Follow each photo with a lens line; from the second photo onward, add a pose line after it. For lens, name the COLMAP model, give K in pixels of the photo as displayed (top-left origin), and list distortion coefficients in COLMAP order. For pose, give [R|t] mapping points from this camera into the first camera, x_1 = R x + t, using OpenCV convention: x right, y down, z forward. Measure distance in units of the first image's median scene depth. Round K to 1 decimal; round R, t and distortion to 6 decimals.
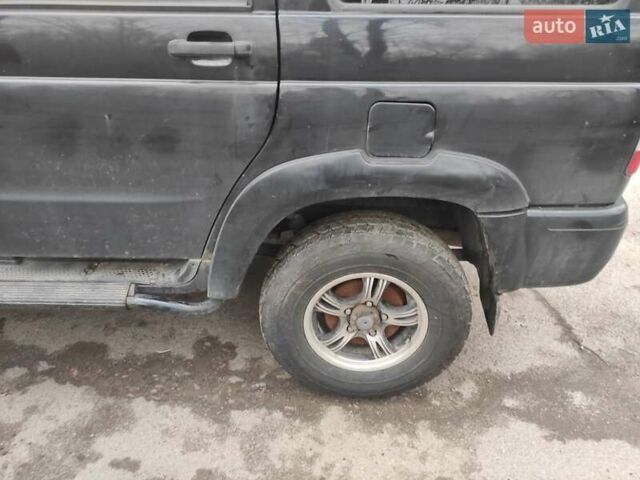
lens RADIAL K [[467.5, 0, 316.5], [0, 467.5, 236.1], [0, 0, 1]] dist [0.059757, -0.058277]
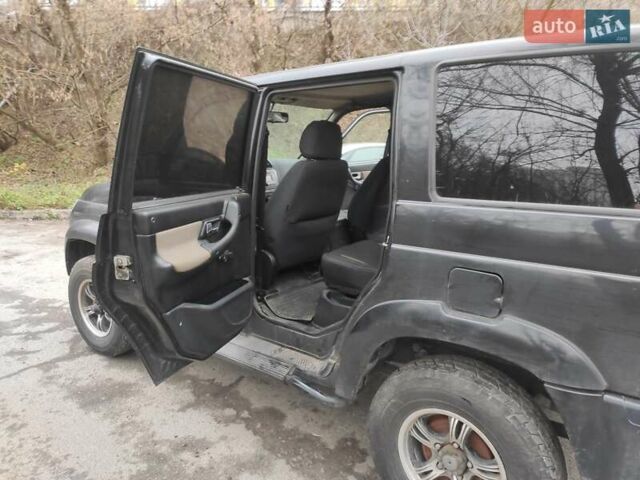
lens RADIAL K [[467.5, 0, 321.7], [0, 467.5, 234.4], [0, 0, 1]] dist [0.059757, -0.058277]
pose [[0.793565, 0.096202, -0.600833, 0.498069], [-0.272079, 0.939313, -0.208958, -0.001366], [0.544269, 0.329296, 0.771580, -0.184136]]
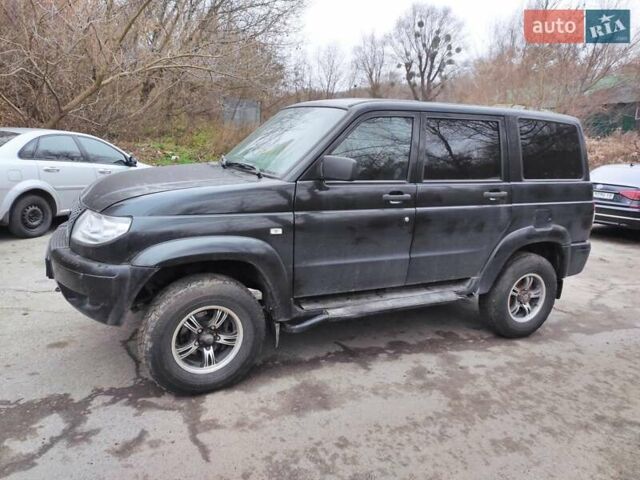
lens RADIAL K [[467.5, 0, 323.2], [0, 467.5, 242.0], [0, 0, 1]] dist [0.059757, -0.058277]
pose [[0.896571, -0.072291, 0.436960, -1.971831], [0.177461, 0.962566, -0.204874, 0.231496], [-0.405792, 0.261228, 0.875838, -0.817745]]
